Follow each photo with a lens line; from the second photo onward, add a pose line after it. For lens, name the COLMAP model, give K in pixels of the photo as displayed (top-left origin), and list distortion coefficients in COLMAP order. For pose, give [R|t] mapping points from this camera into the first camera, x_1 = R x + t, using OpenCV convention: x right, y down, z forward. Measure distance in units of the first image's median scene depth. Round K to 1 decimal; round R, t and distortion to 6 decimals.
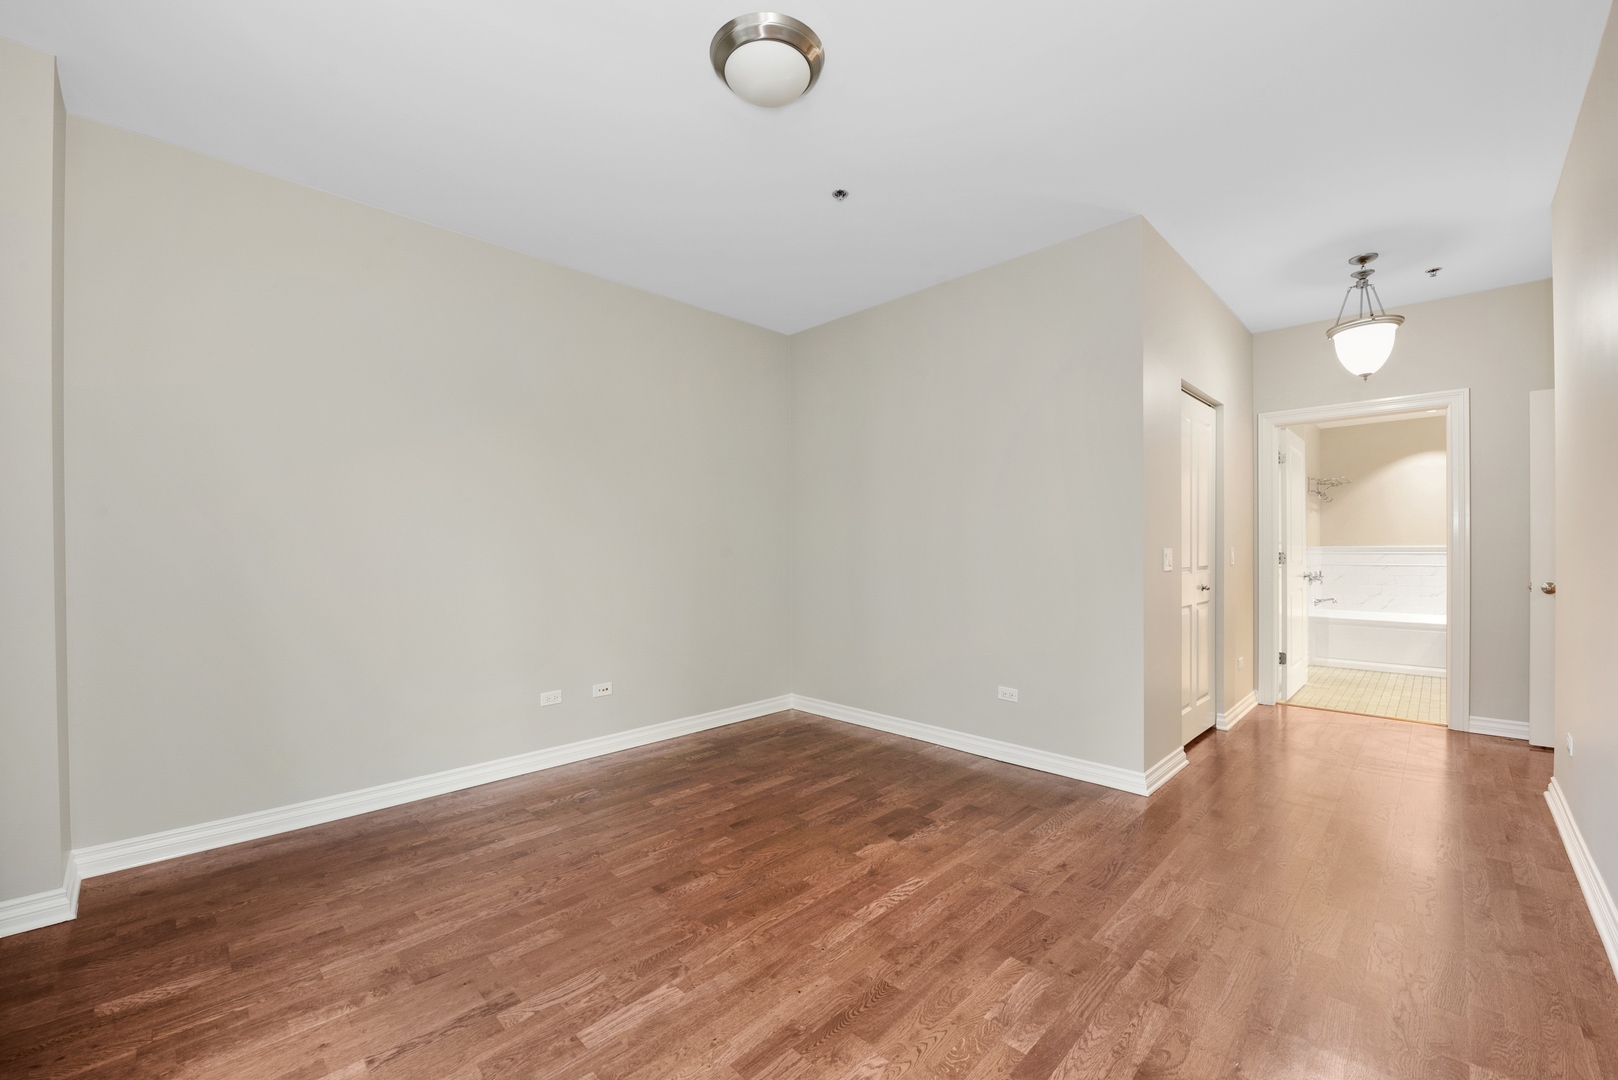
lens RADIAL K [[639.7, 0, 810.5], [0, 639.7, 542.5], [0, 0, 1]] dist [-0.007903, -0.000298]
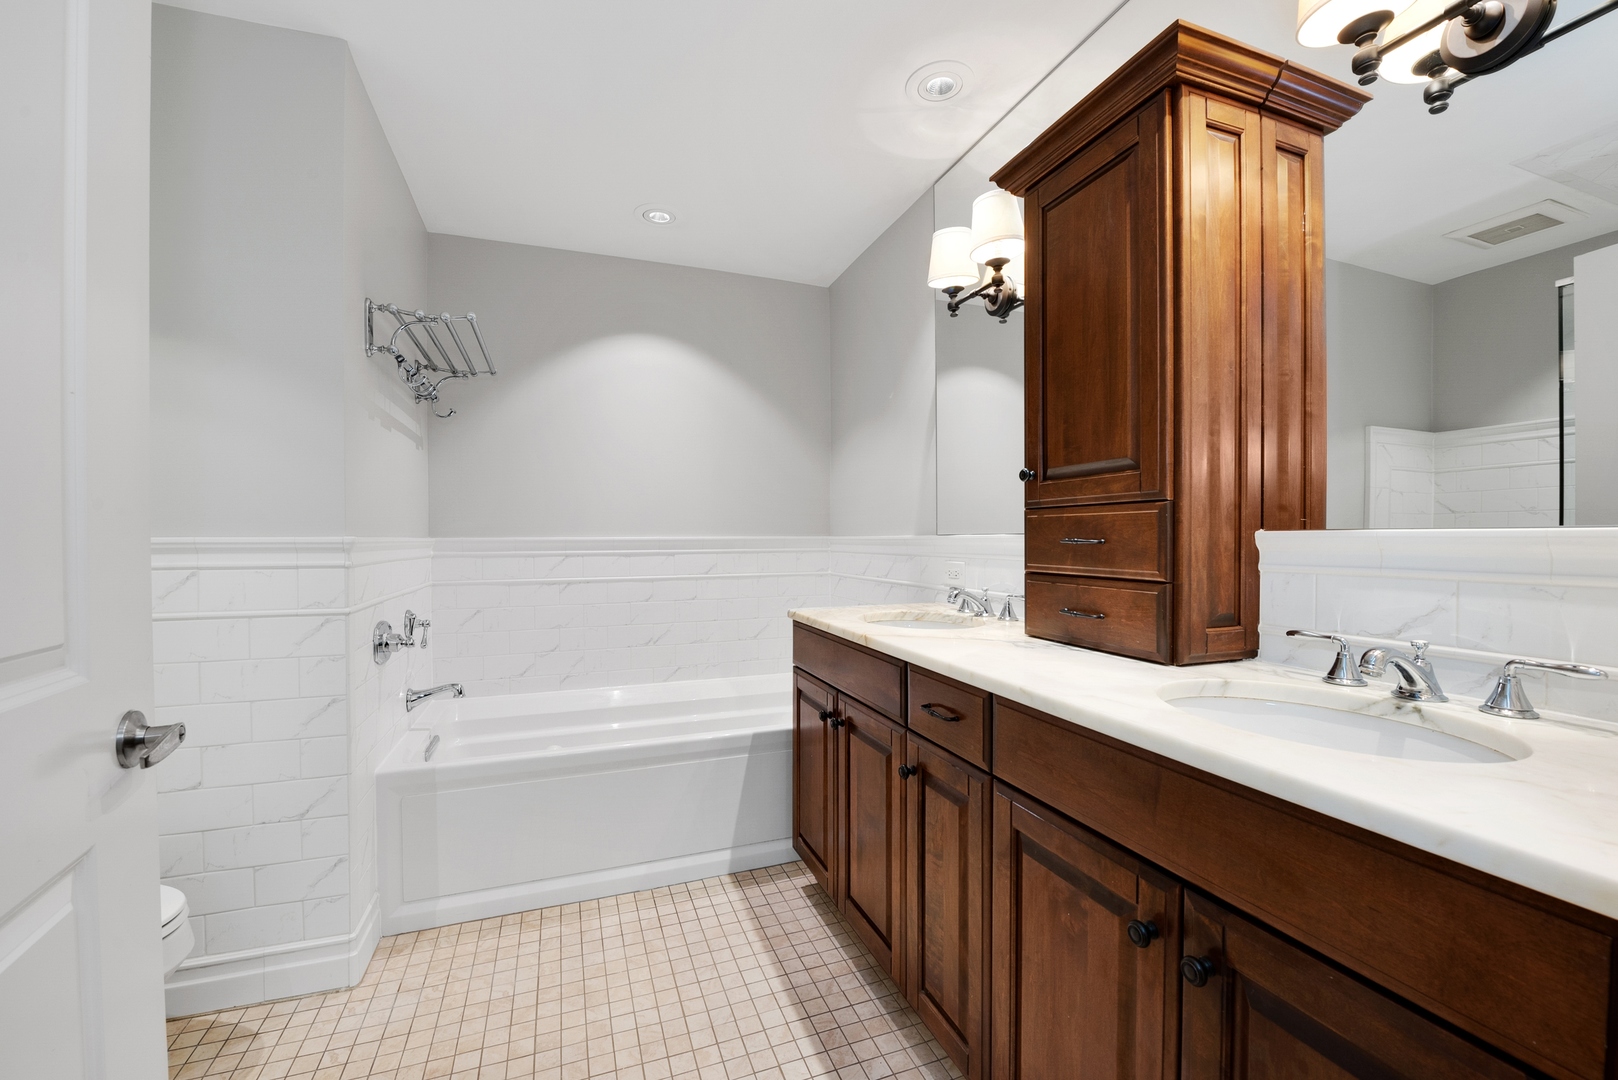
lens RADIAL K [[639.7, 0, 810.5], [0, 639.7, 542.5], [0, 0, 1]] dist [-0.007903, -0.000298]
pose [[0.402734, -0.008850, 0.915274, 0.303433], [0.008455, 0.999947, 0.005948, 0.005037], [-0.915278, 0.005343, 0.402787, 0.355161]]
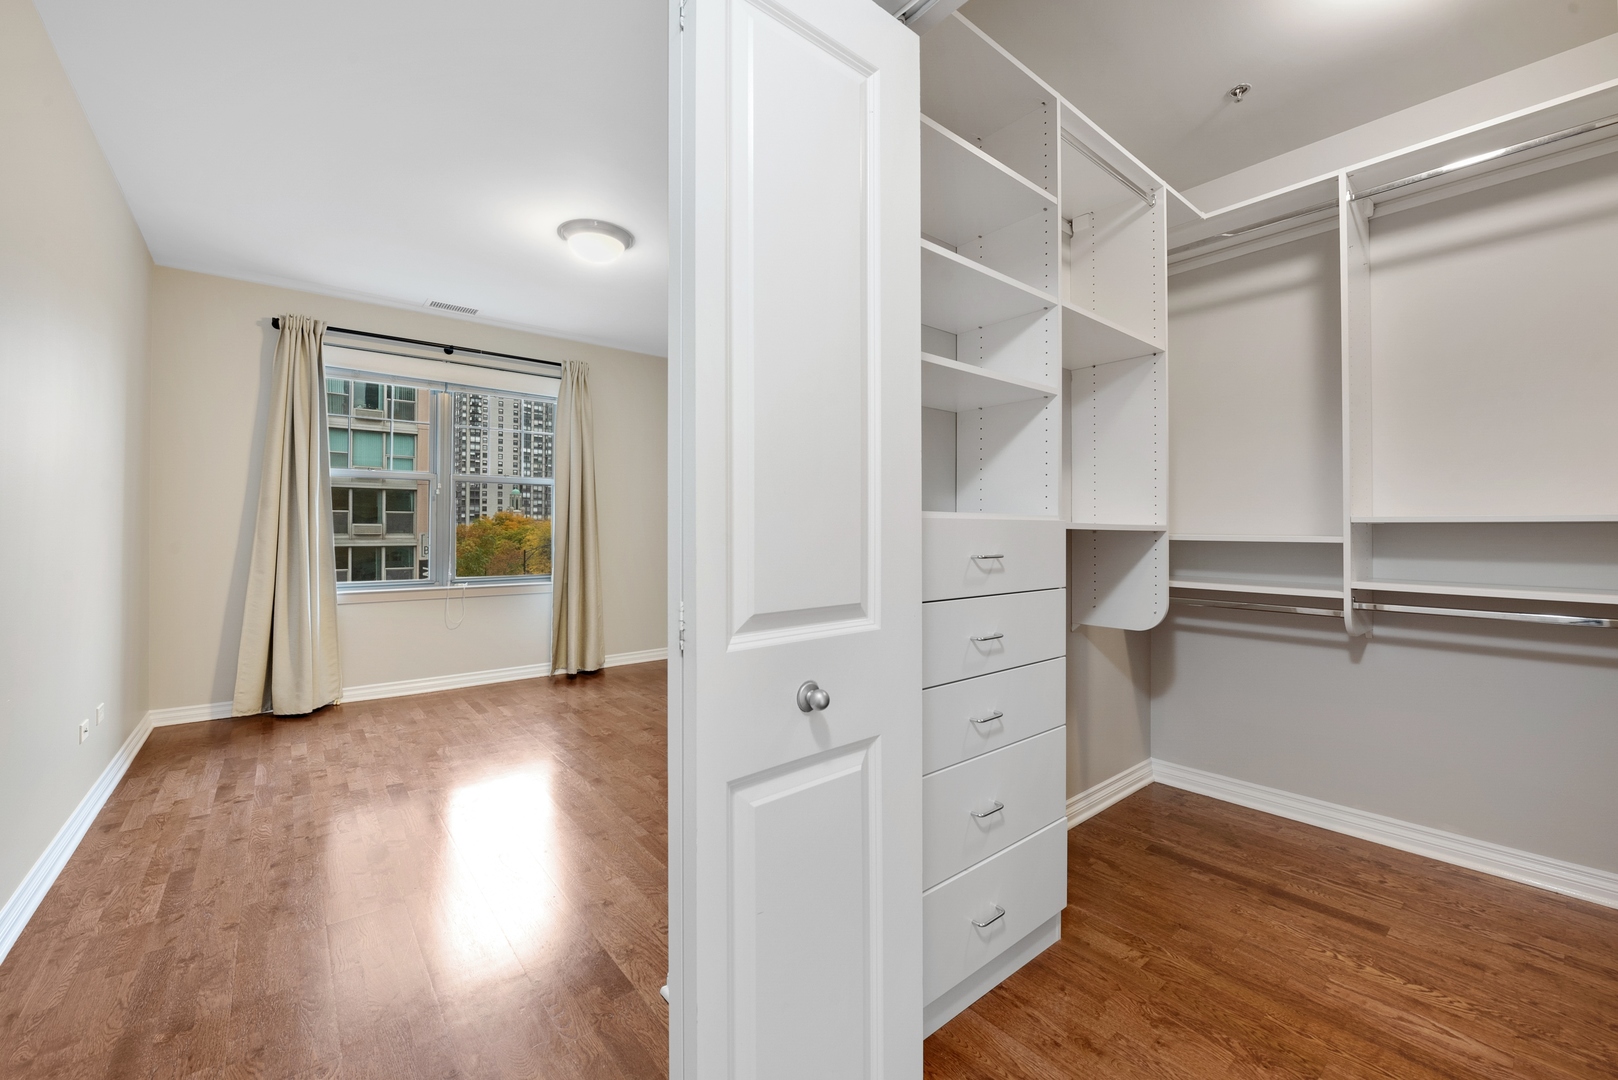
lens RADIAL K [[647.8, 0, 811.2], [0, 647.8, 533.8], [0, 0, 1]] dist [-0.014642, -0.000469]
pose [[-0.094382, 0.010070, -0.995485, 1.262079], [0.005276, 0.999940, 0.009615, 0.007169], [0.995522, -0.004344, -0.094429, 1.408421]]
